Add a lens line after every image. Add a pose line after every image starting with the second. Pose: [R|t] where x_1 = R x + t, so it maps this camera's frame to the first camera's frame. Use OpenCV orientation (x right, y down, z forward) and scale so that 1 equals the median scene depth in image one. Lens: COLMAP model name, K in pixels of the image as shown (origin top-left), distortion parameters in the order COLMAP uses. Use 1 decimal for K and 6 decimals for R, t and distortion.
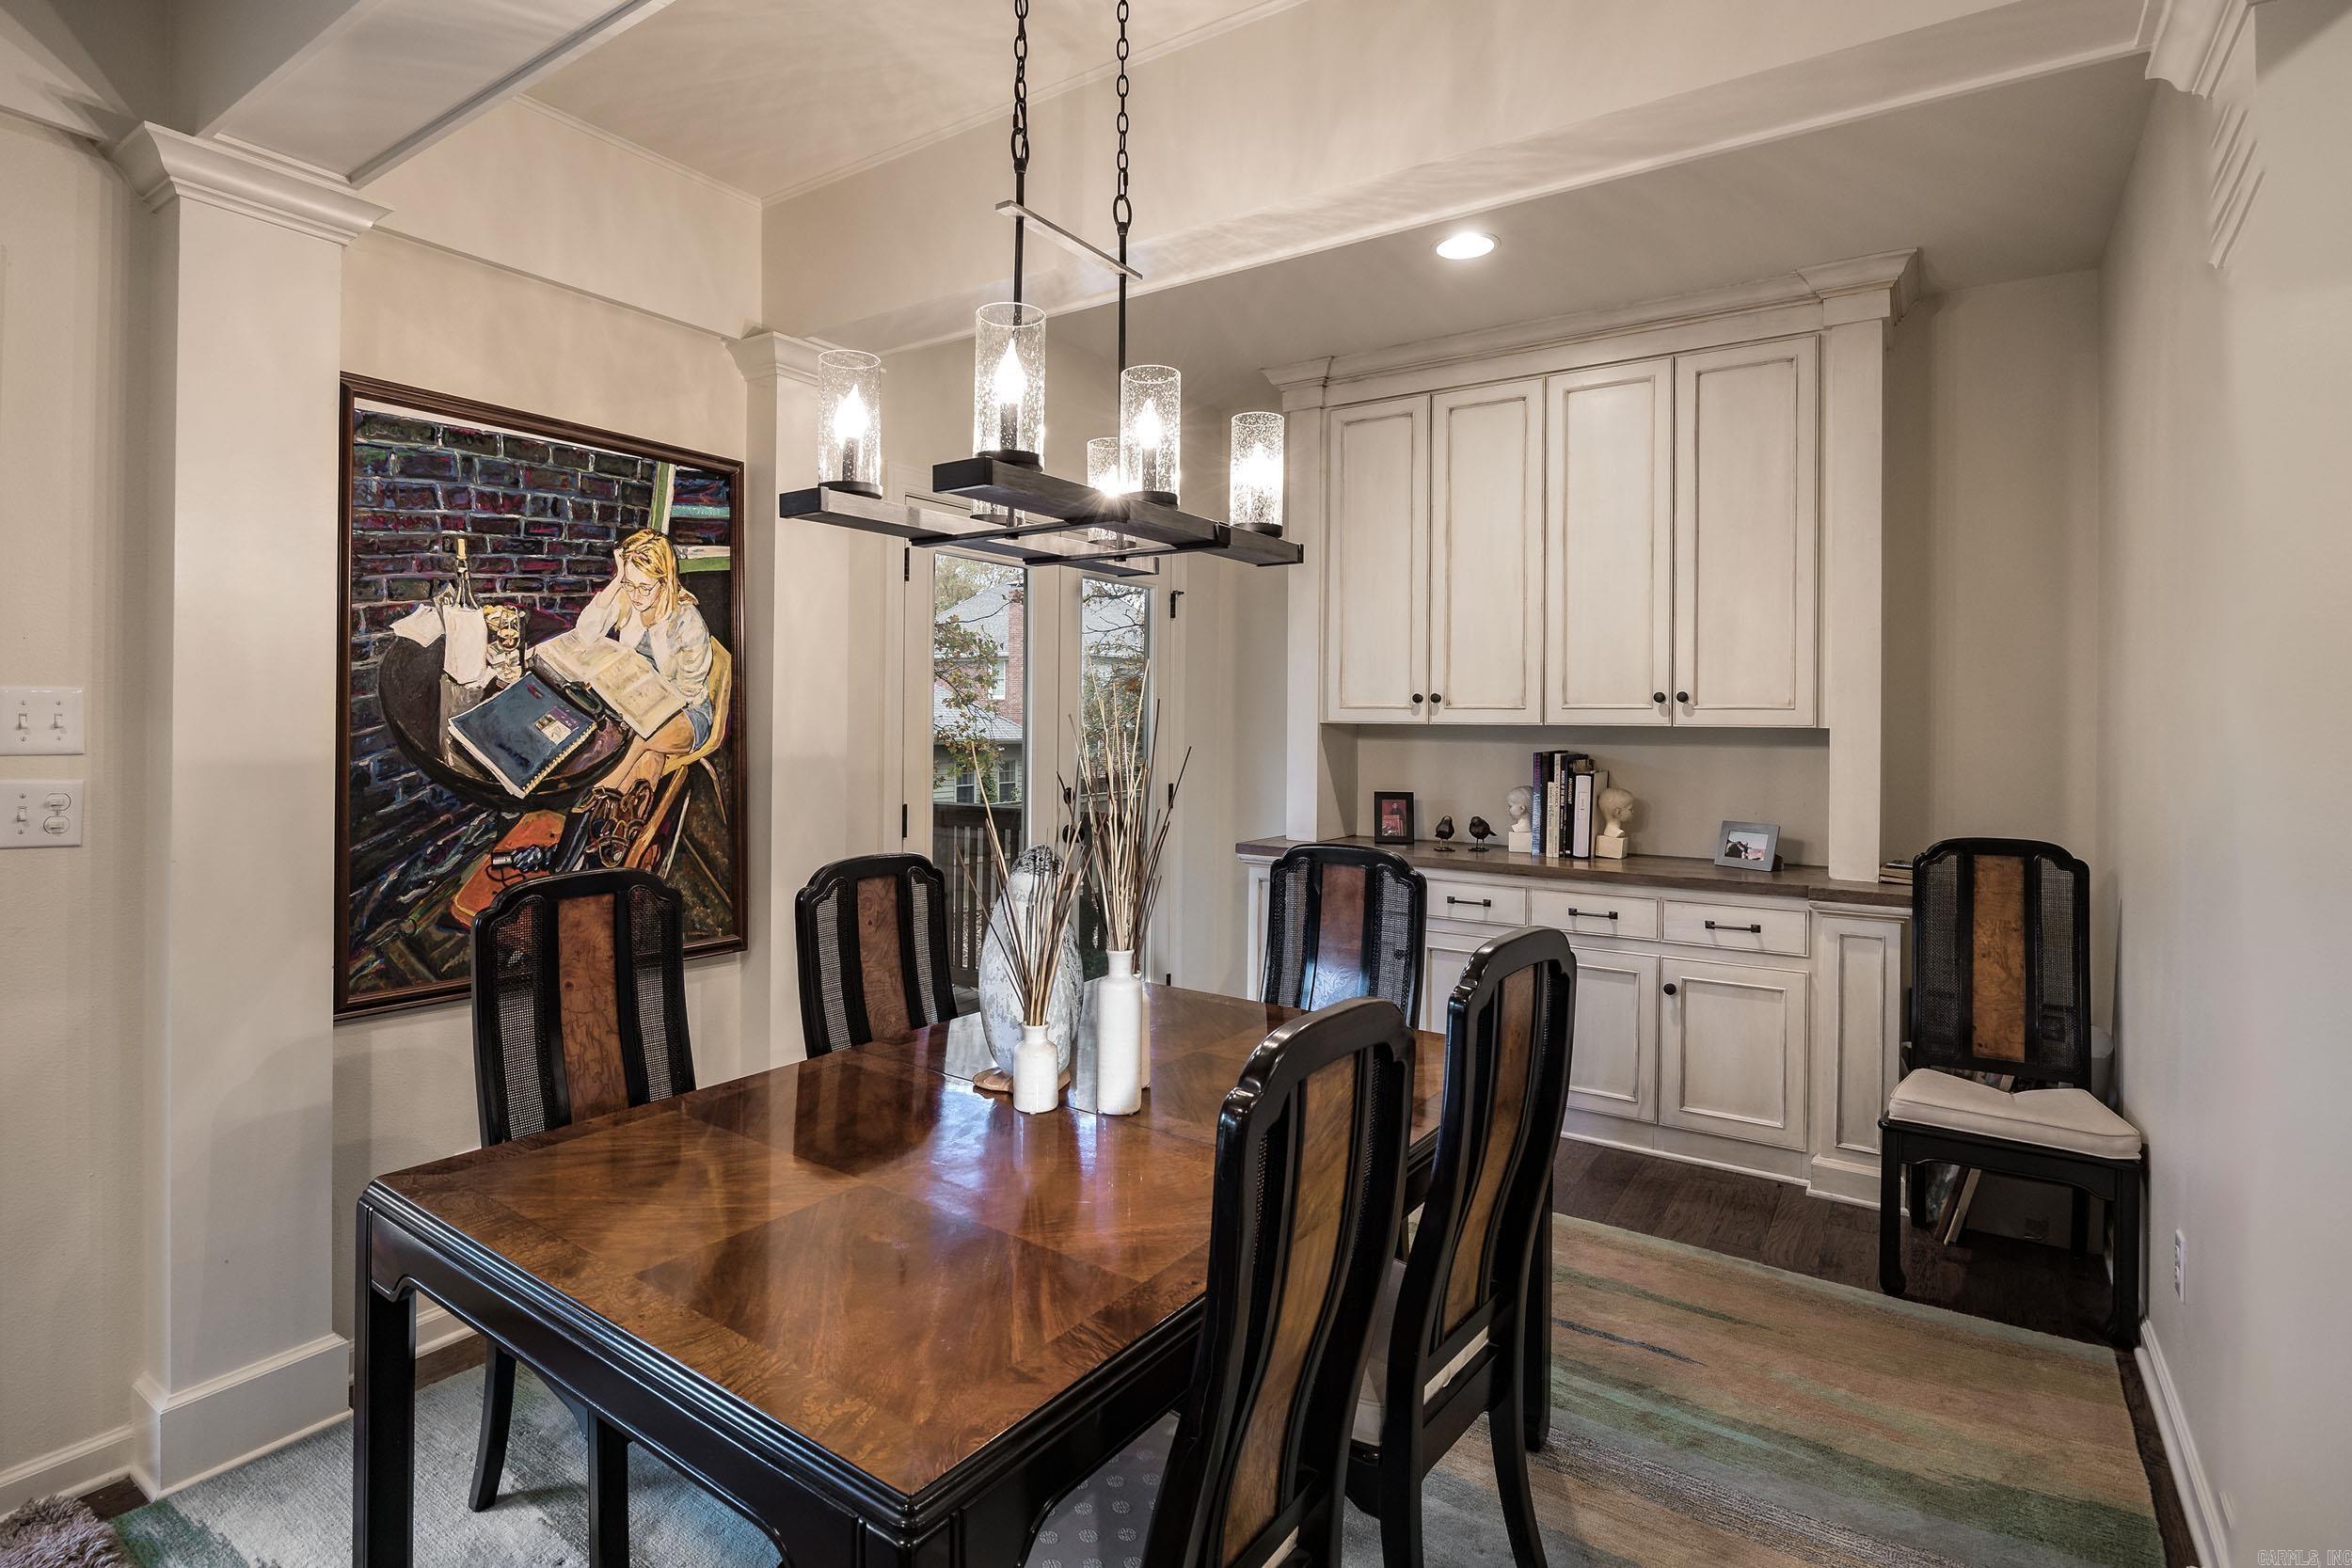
lens RADIAL K [[1156.9, 0, 1096.8], [0, 1156.9, 707.0], [0, 0, 1]] dist [-0.023344, 0.002282]
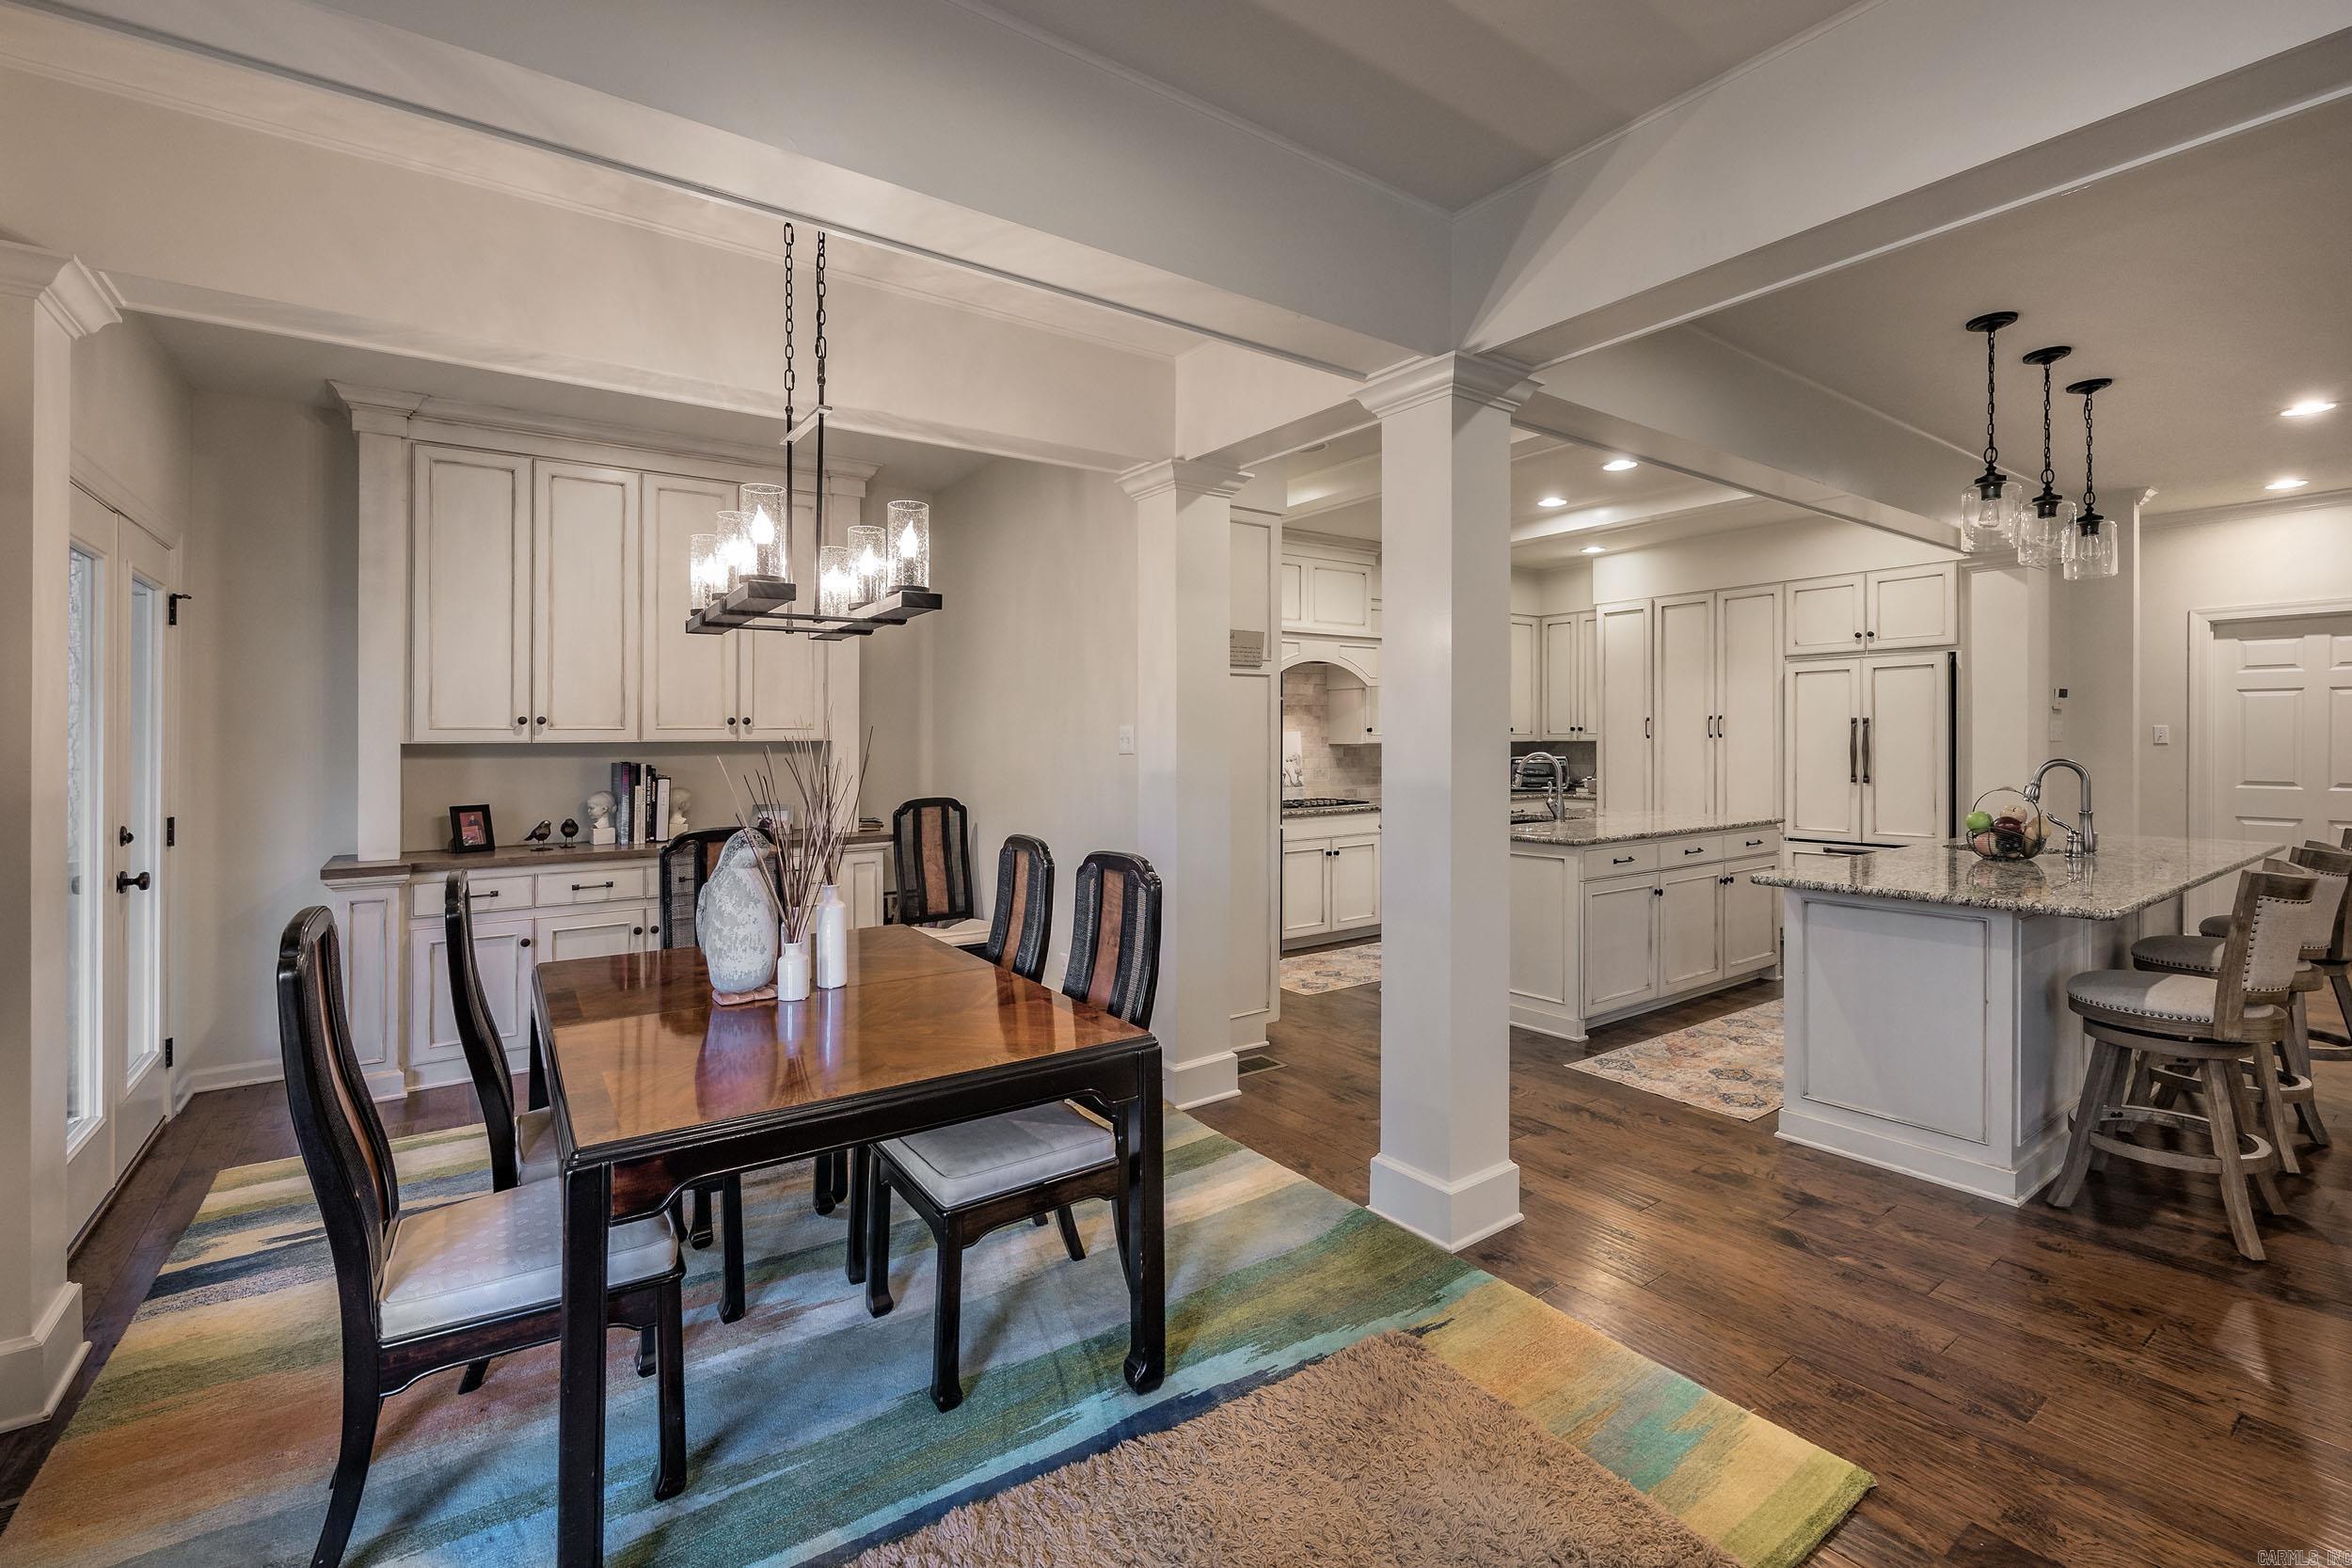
lens RADIAL K [[1031.6, 0, 1234.6], [0, 1031.6, 743.1], [0, 0, 1]] dist [-0.001933, -0.000005]
pose [[0.285041, -0.016431, 0.958374, -0.636548], [-0.001082, 0.999847, 0.017464, -0.004878], [-0.958515, -0.006015, 0.284980, 0.033415]]
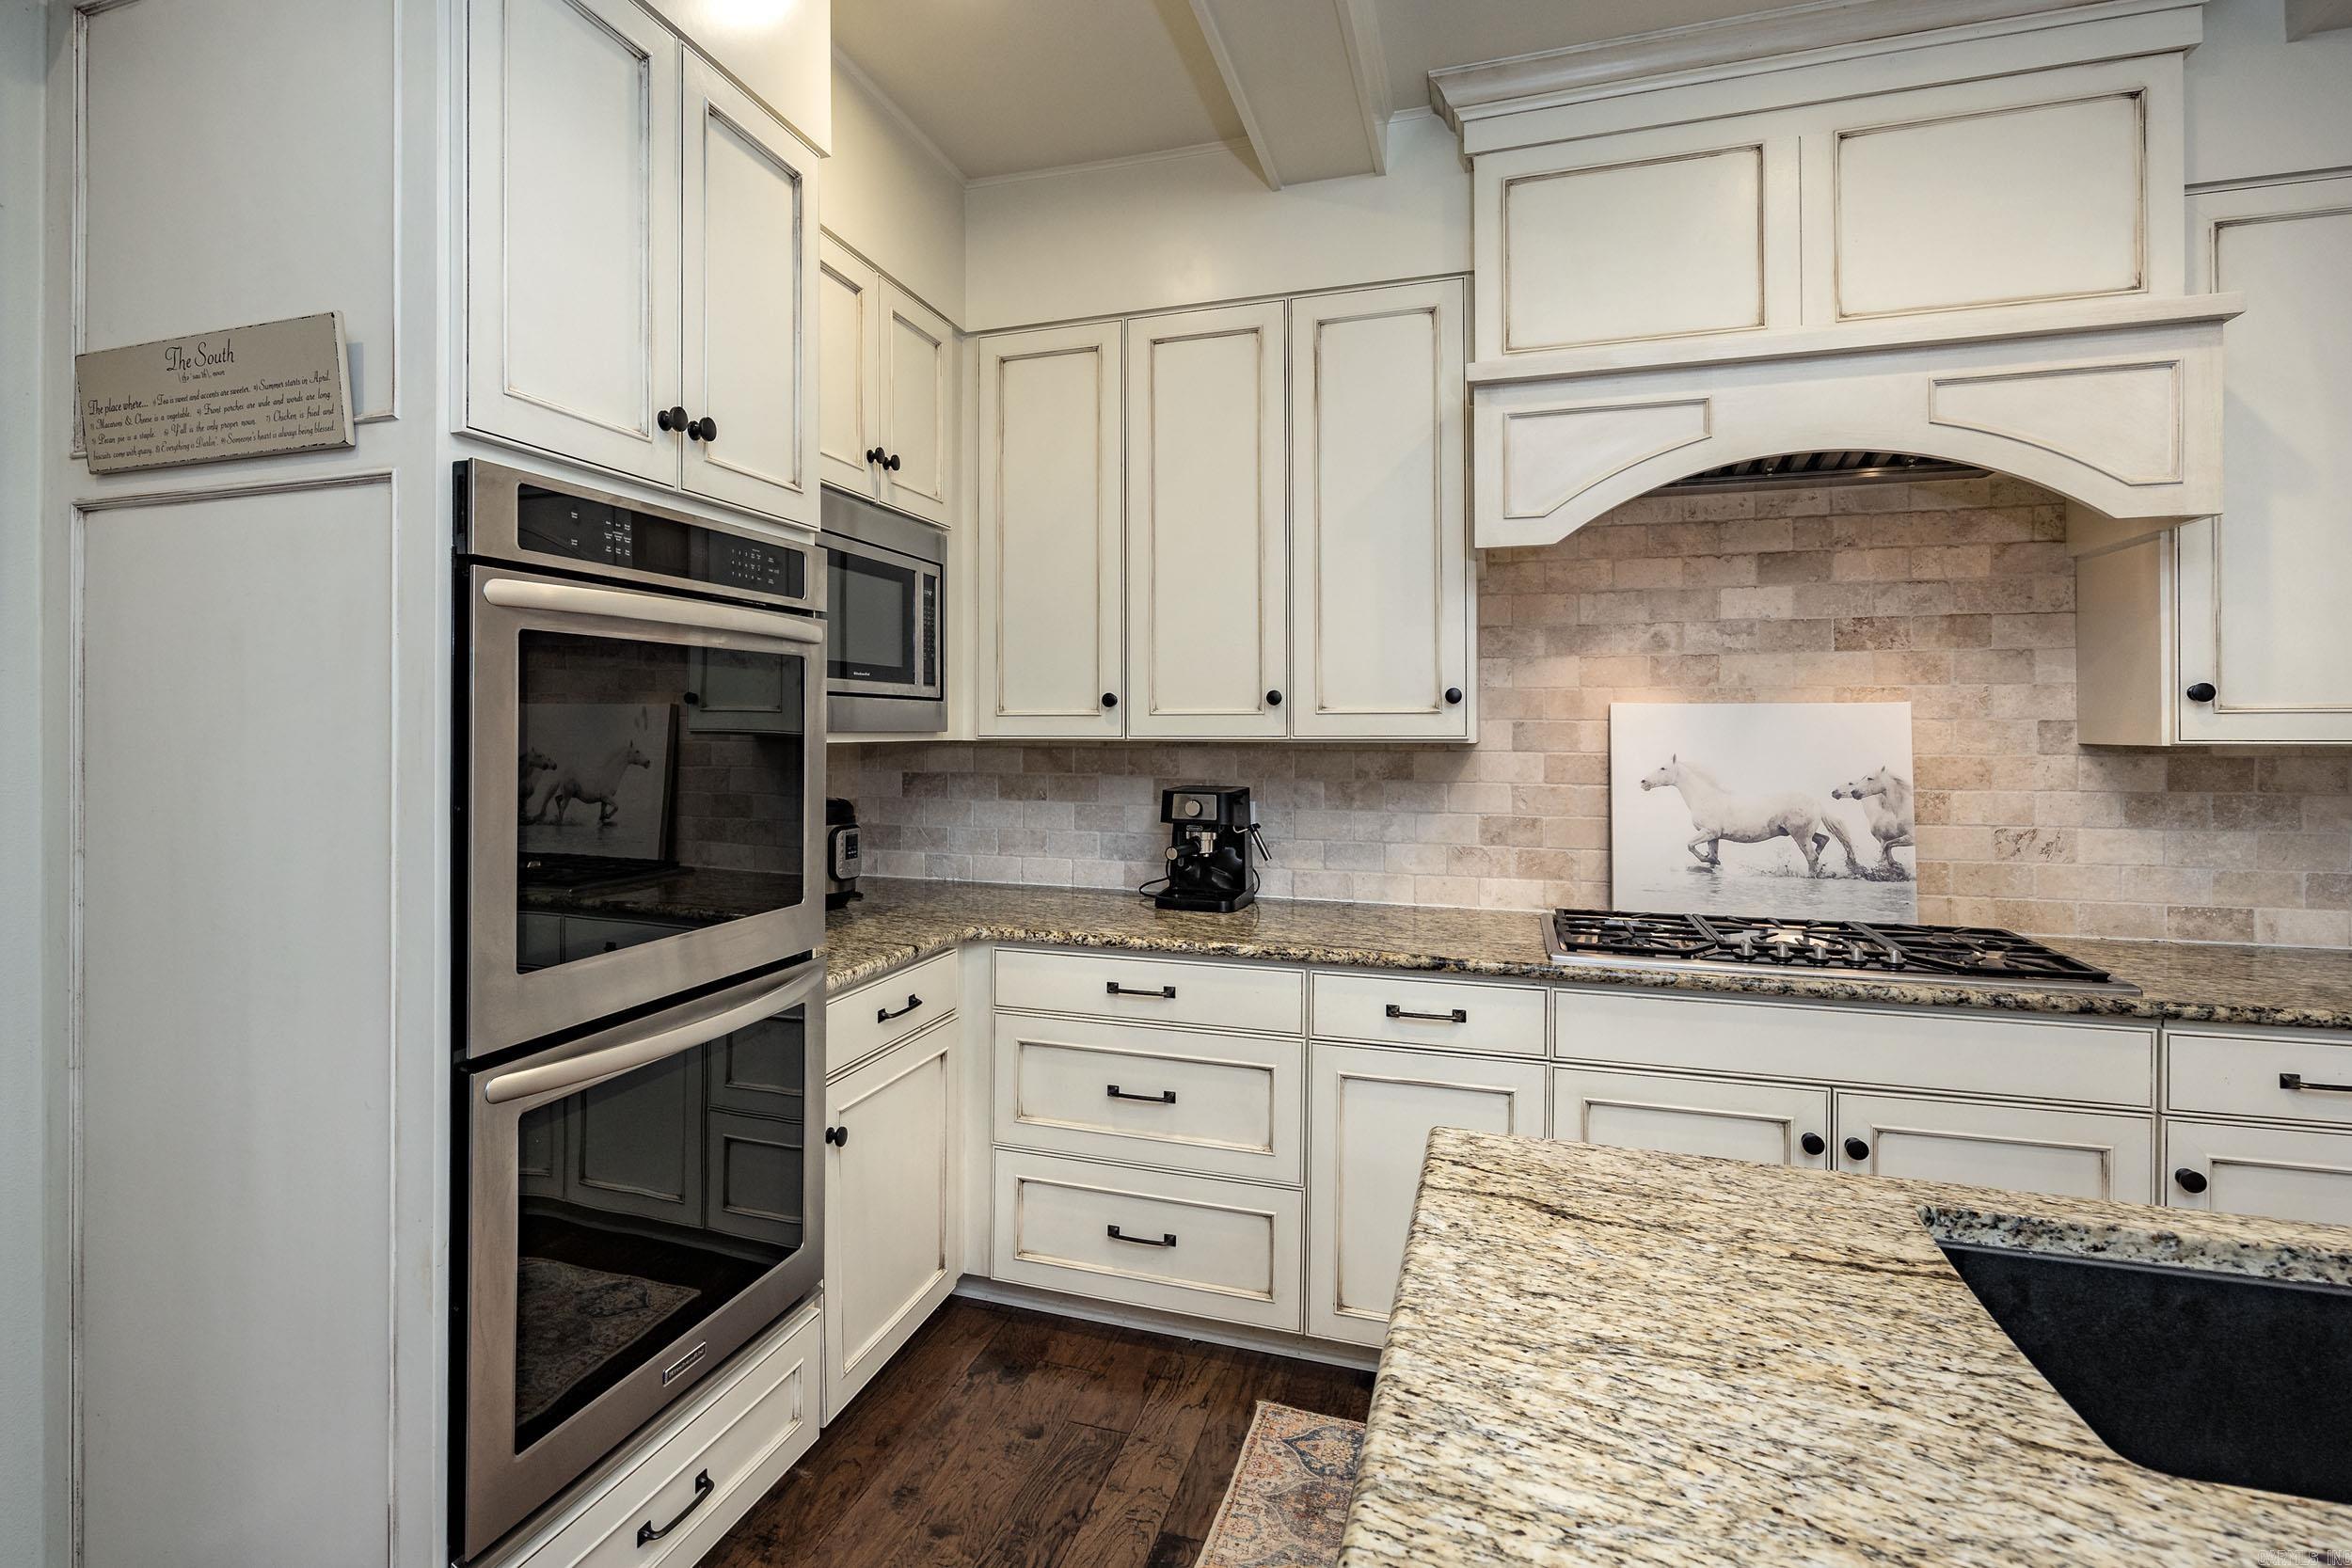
lens RADIAL K [[1197.6, 0, 1063.3], [0, 1197.6, 711.6], [0, 0, 1]] dist [-0.006907, -0.001709]
pose [[0.962735, -0.006002, 0.270381, 0.807314], [0.005043, 0.999978, 0.004244, 0.010259], [-0.270401, -0.002723, 0.962744, -0.075914]]
